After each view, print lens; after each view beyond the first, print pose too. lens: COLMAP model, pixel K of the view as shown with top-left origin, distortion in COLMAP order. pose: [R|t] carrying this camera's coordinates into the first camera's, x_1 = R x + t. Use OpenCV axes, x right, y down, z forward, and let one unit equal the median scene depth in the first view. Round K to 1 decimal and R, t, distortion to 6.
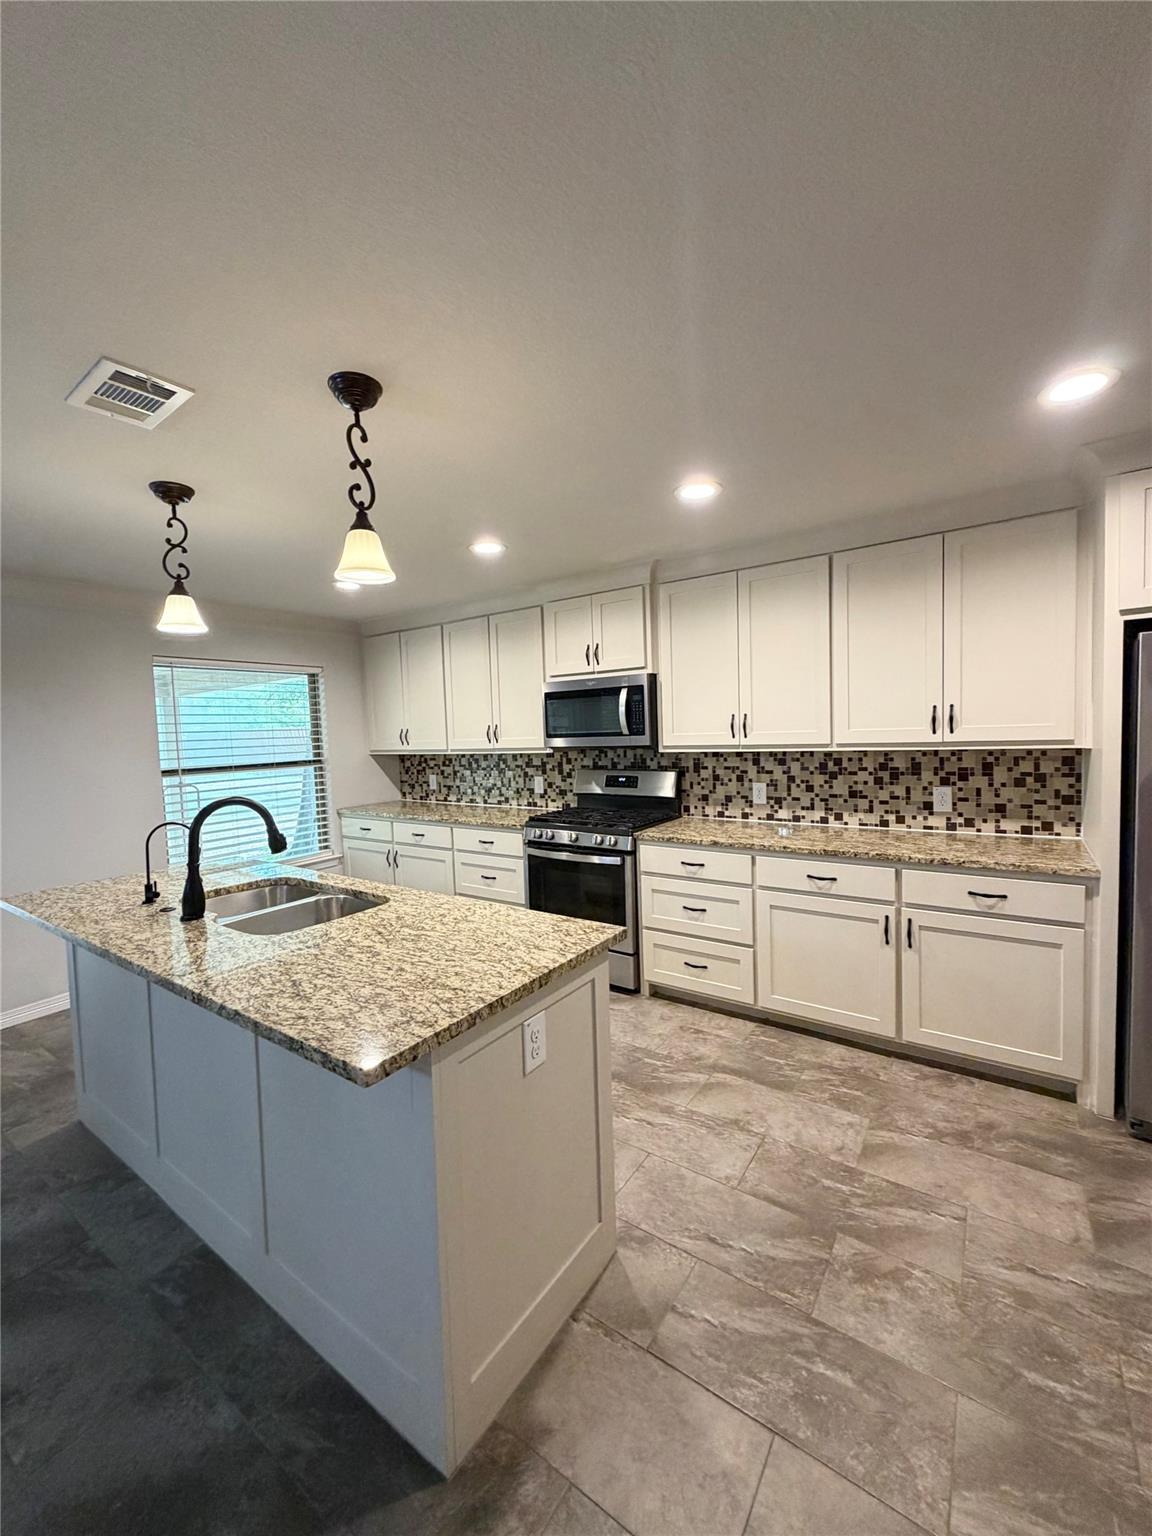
lens RADIAL K [[611.3, 0, 574.9], [0, 611.3, 764.9], [0, 0, 1]] dist [-0.000050, 0.000314]
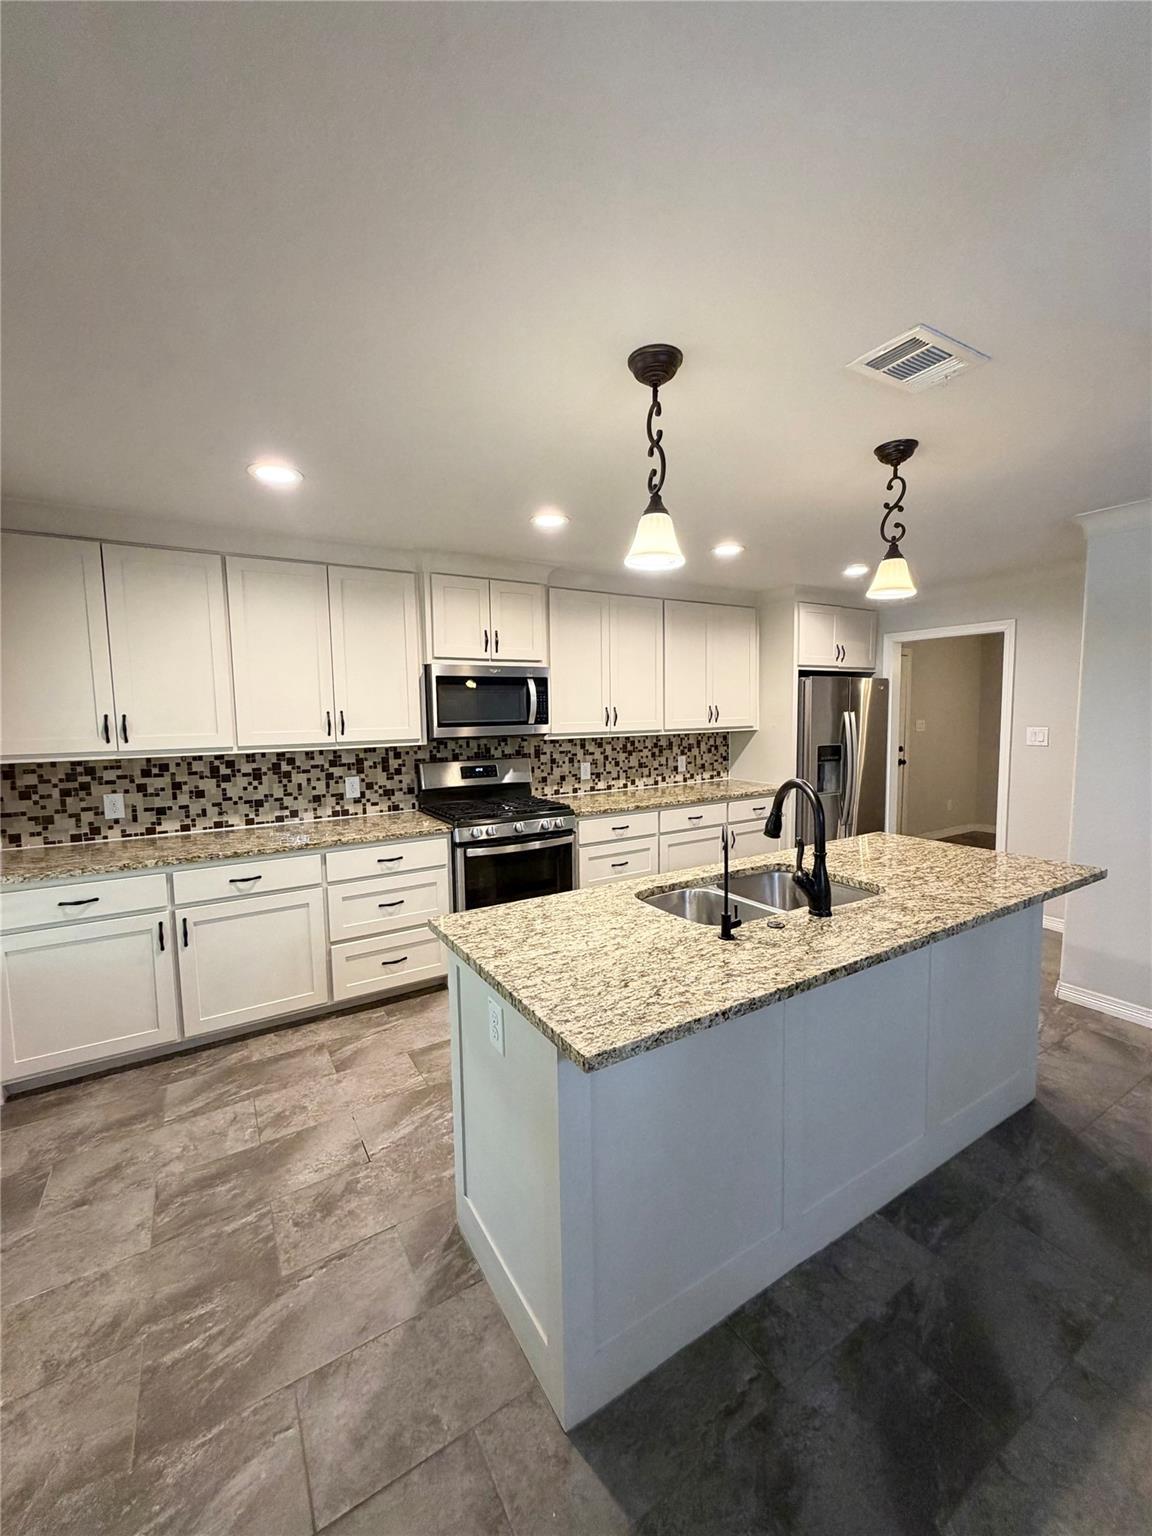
lens RADIAL K [[611.3, 0, 574.9], [0, 611.3, 764.9], [0, 0, 1]] dist [-0.000050, 0.000314]
pose [[0.405138, -0.054580, 0.912625, -0.865294], [0.055182, 0.997856, 0.035180, -0.011523], [-0.912589, 0.036108, 0.407281, 0.518557]]
